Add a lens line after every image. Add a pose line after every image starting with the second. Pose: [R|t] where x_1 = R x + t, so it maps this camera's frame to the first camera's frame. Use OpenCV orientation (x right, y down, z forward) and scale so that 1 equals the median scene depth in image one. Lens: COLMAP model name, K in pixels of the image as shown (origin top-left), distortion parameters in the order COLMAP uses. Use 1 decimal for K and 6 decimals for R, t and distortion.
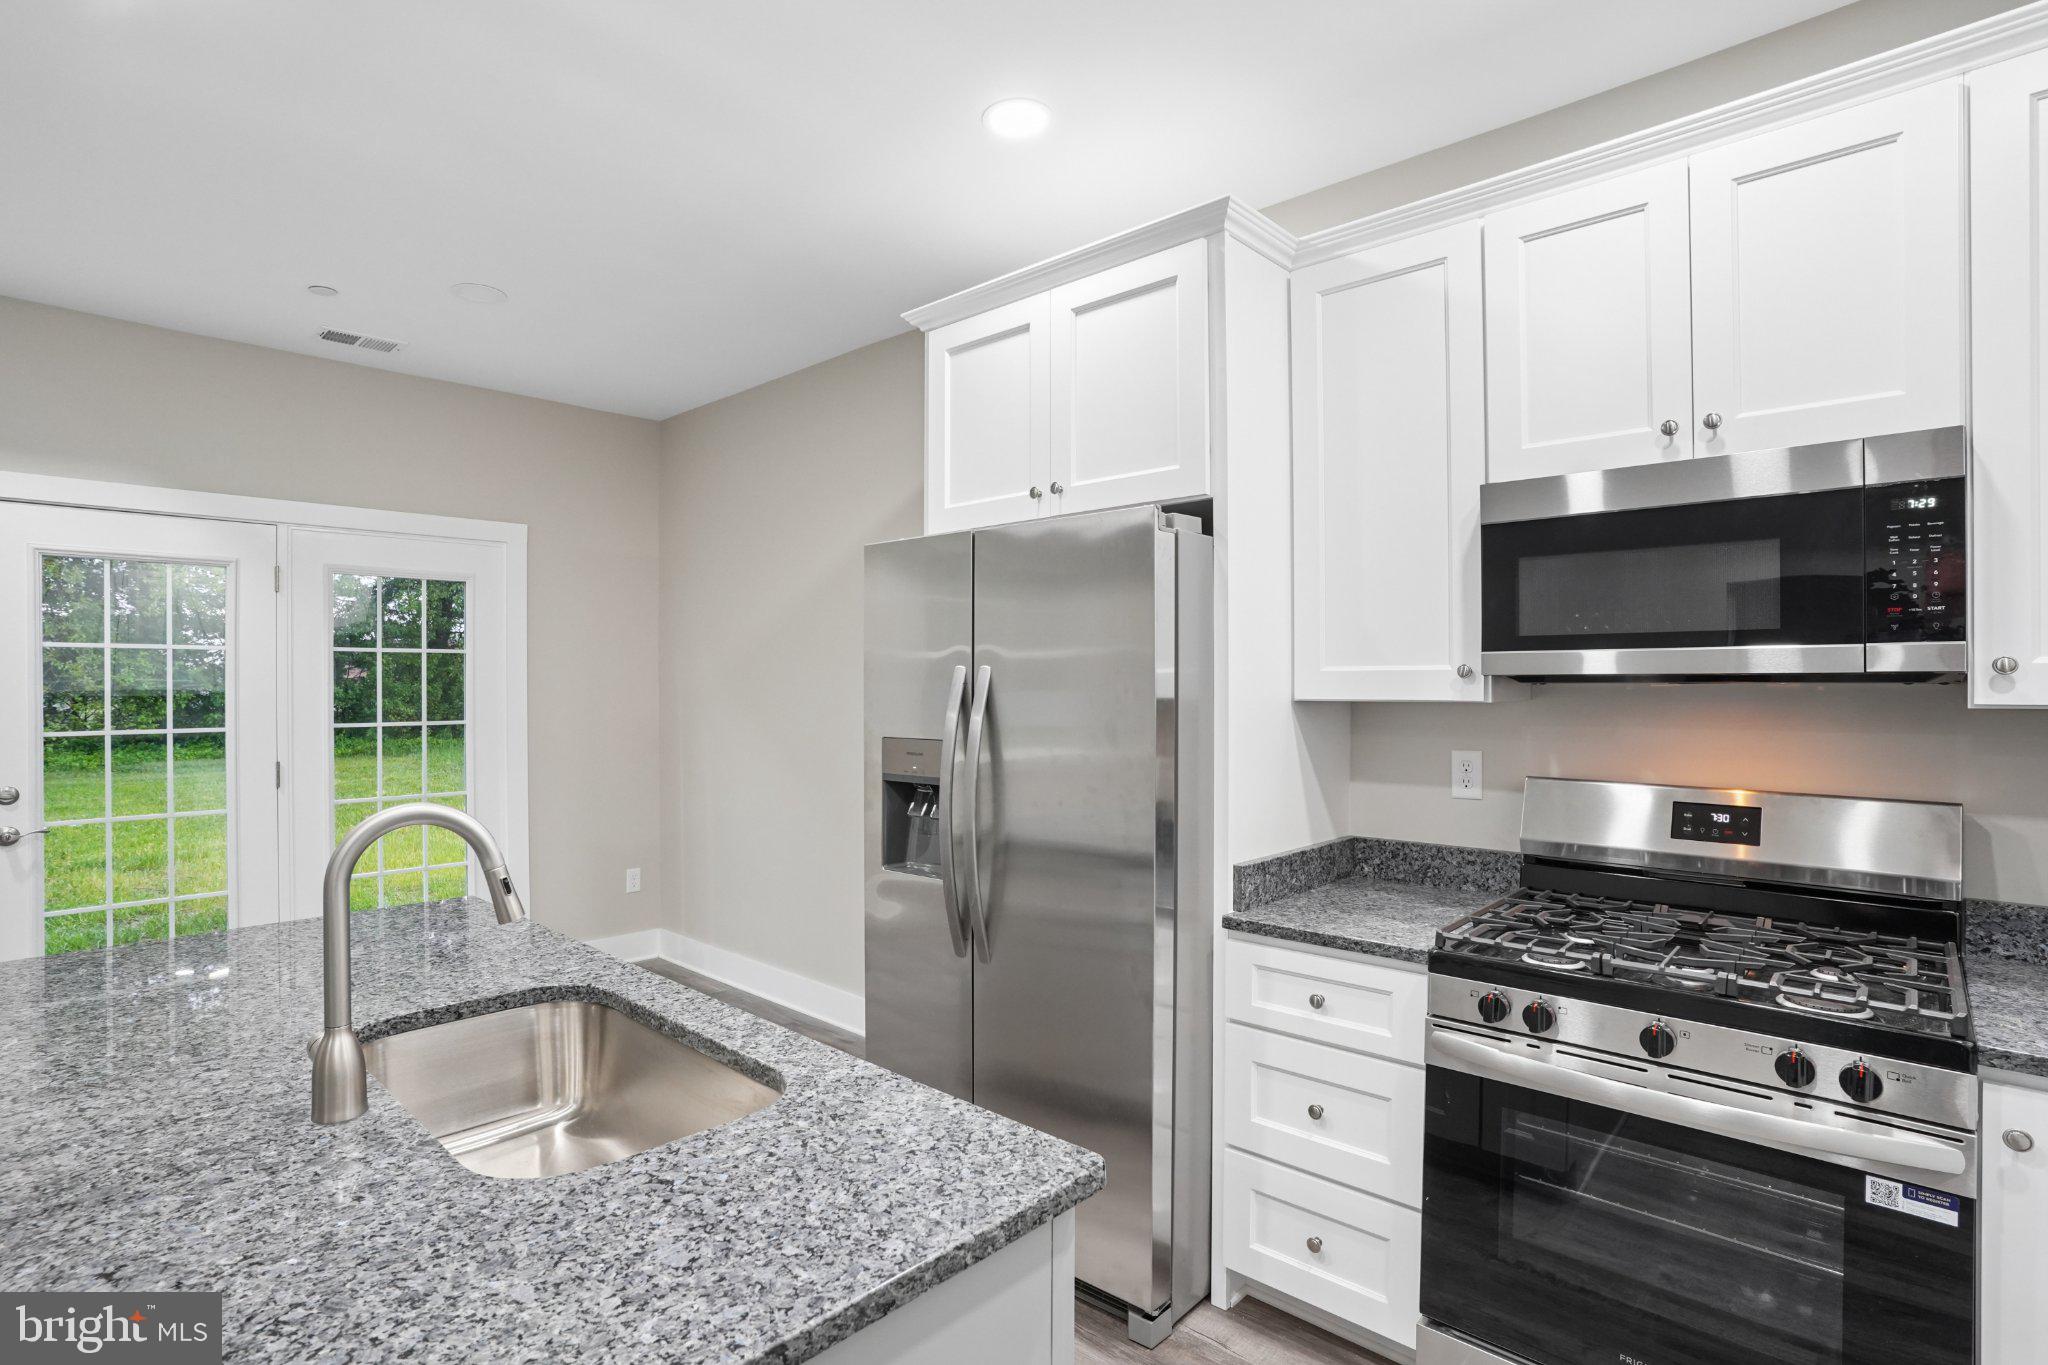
lens RADIAL K [[1010.7, 0, 1014.2], [0, 1010.7, 686.1], [0, 0, 1]] dist [-0.072842, 0.031363]
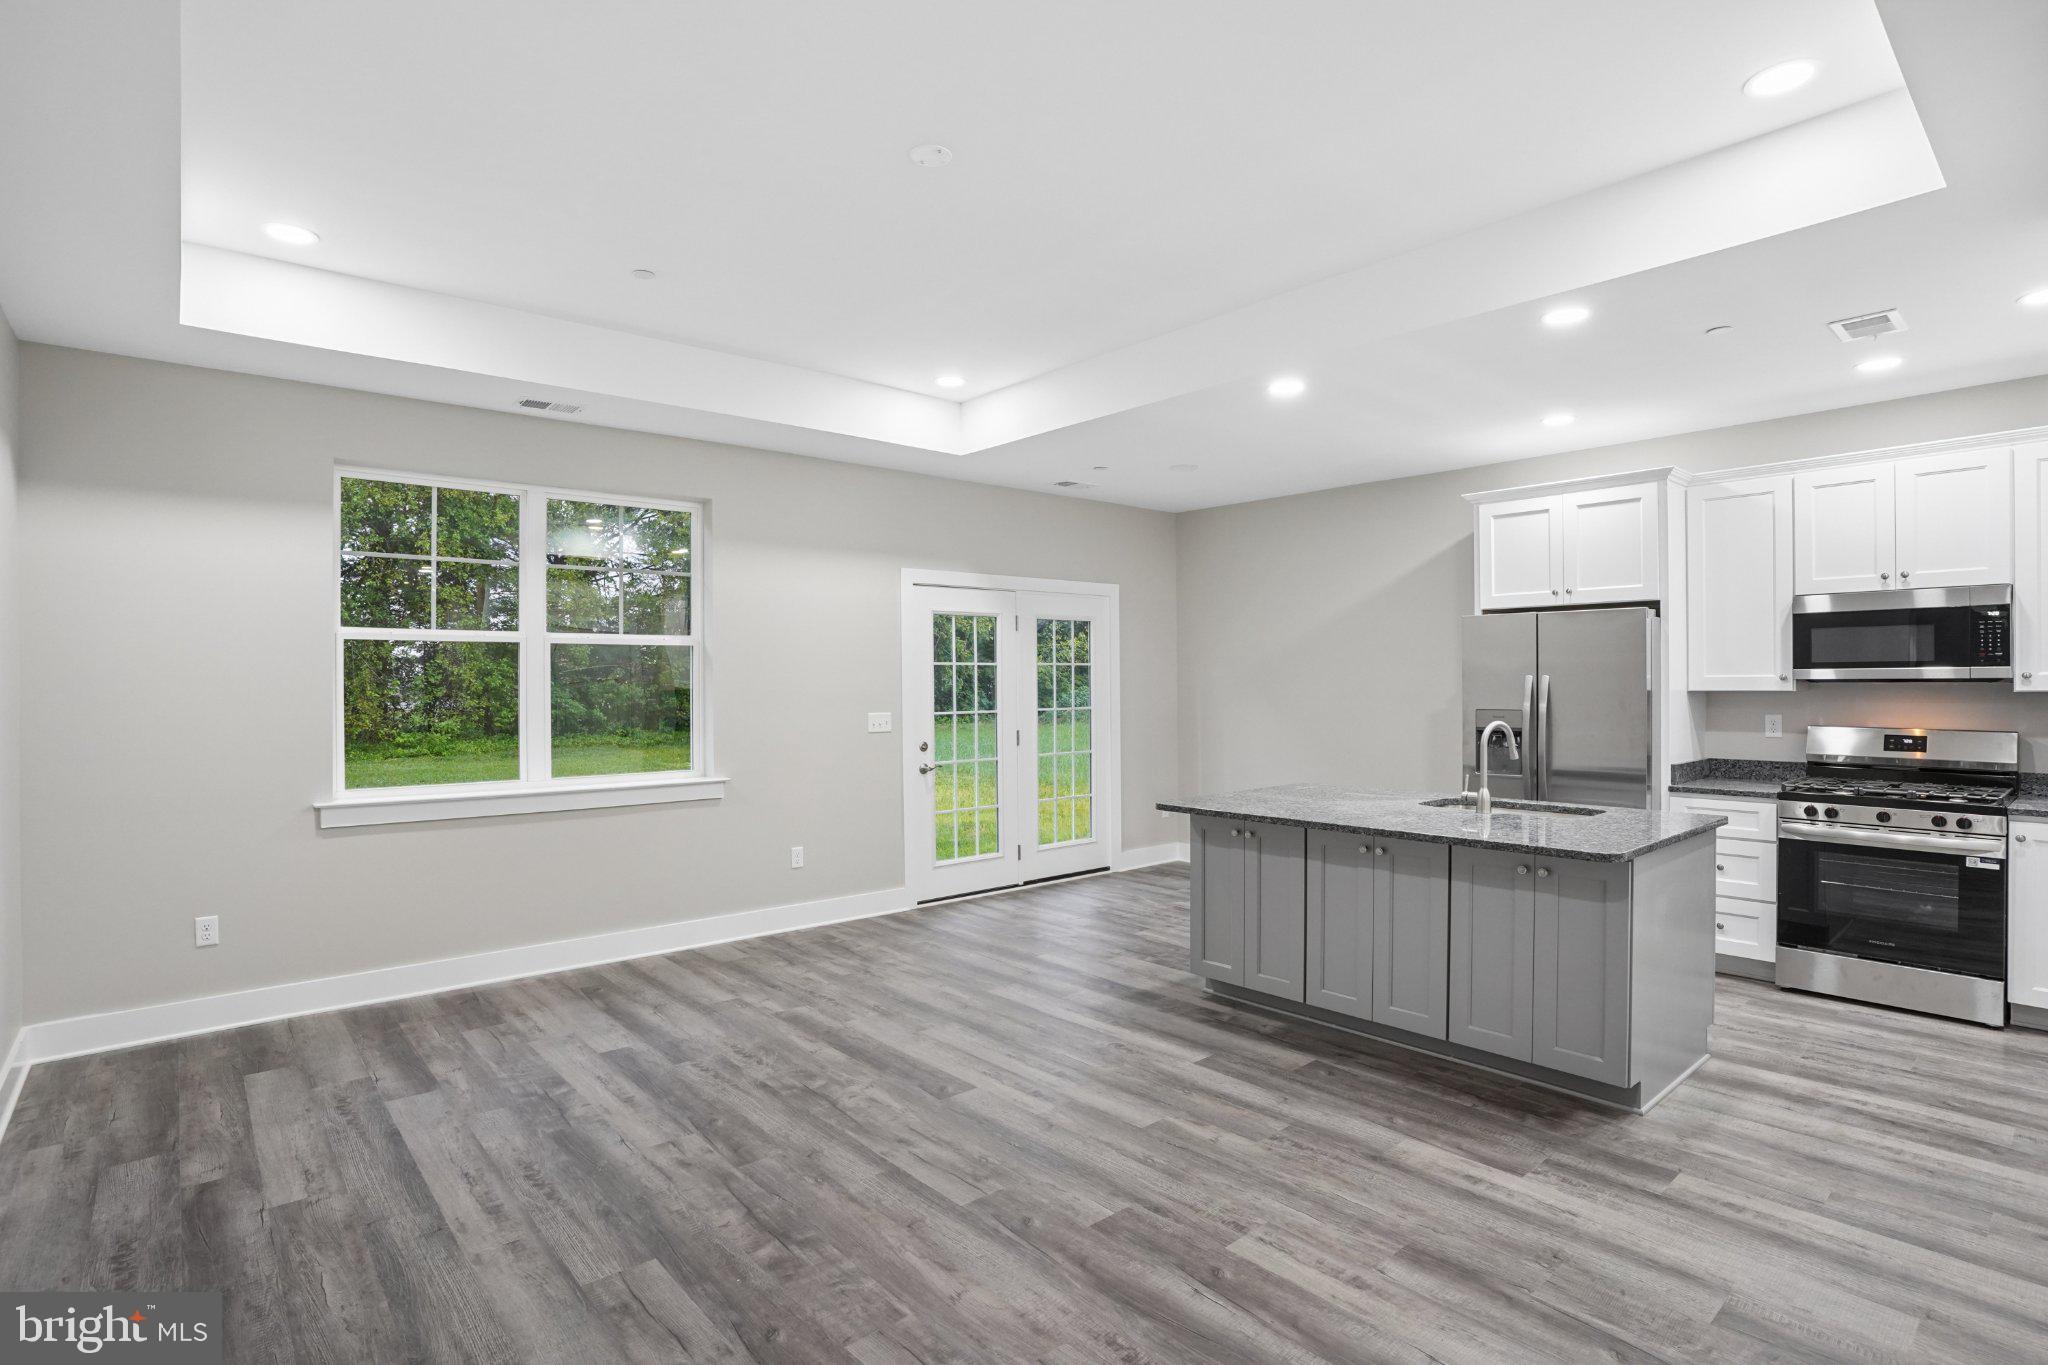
lens RADIAL K [[1010.7, 0, 1014.2], [0, 1010.7, 686.1], [0, 0, 1]] dist [-0.072842, 0.031363]
pose [[0.993397, -0.003951, -0.114658, -1.024865], [0.004268, 0.999988, 0.002519, -0.008228], [0.114646, -0.002992, 0.993402, -1.399798]]
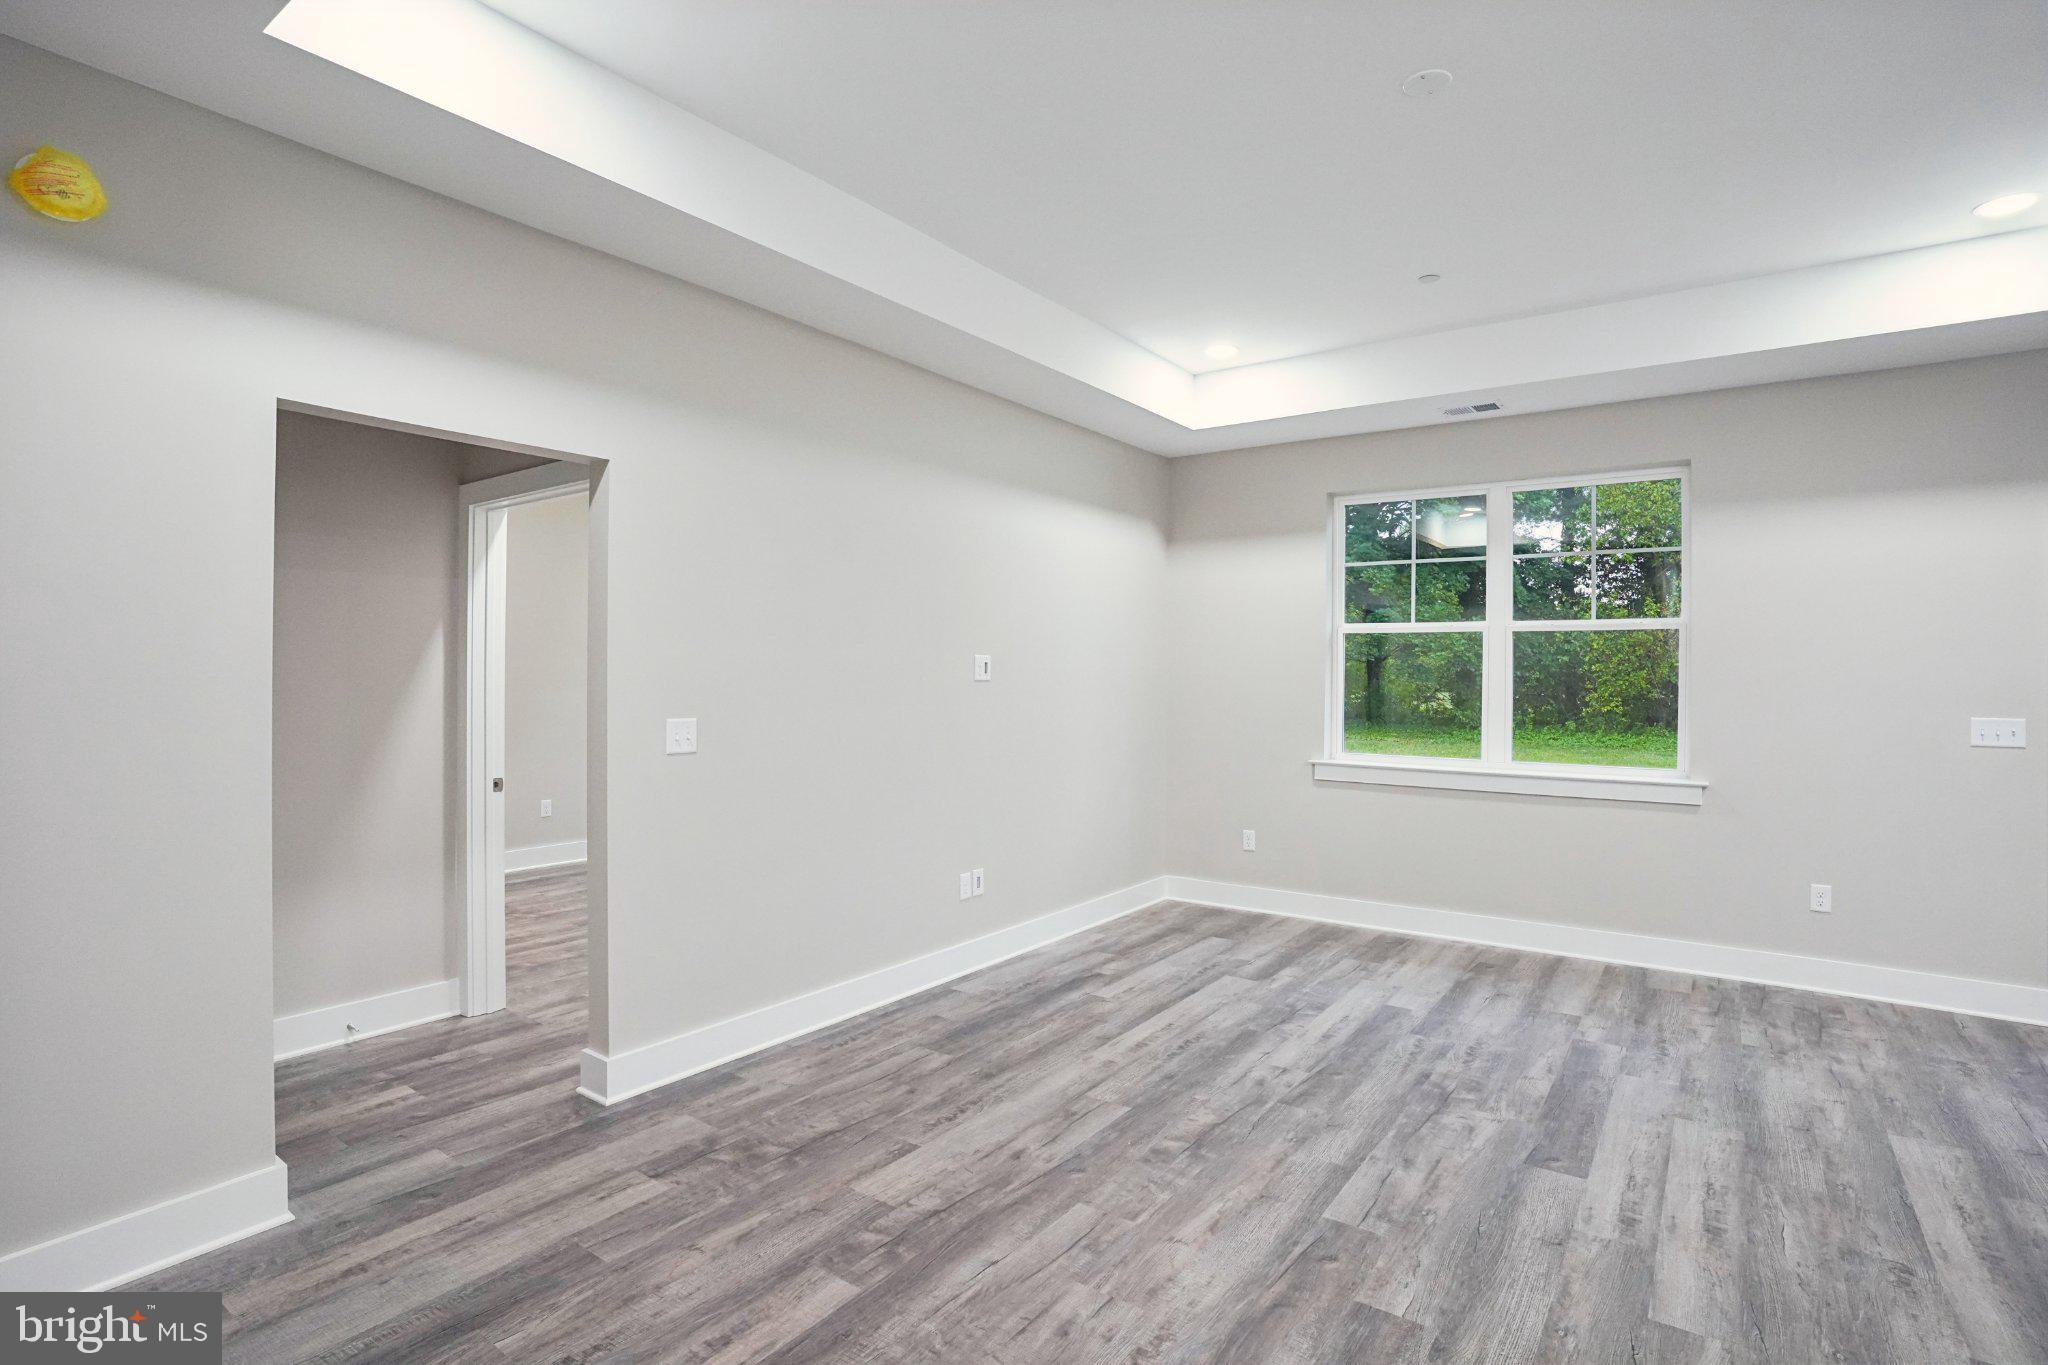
lens RADIAL K [[1004.8, 0, 1024.0], [0, 1004.8, 682.5], [0, 0, 1]] dist [-0.079438, 0.036682]
pose [[0.119478, 0.011860, -0.992766, -0.107338], [-0.008387, 0.999905, 0.010936, 0.000384], [0.992801, 0.007020, 0.119566, -0.653206]]
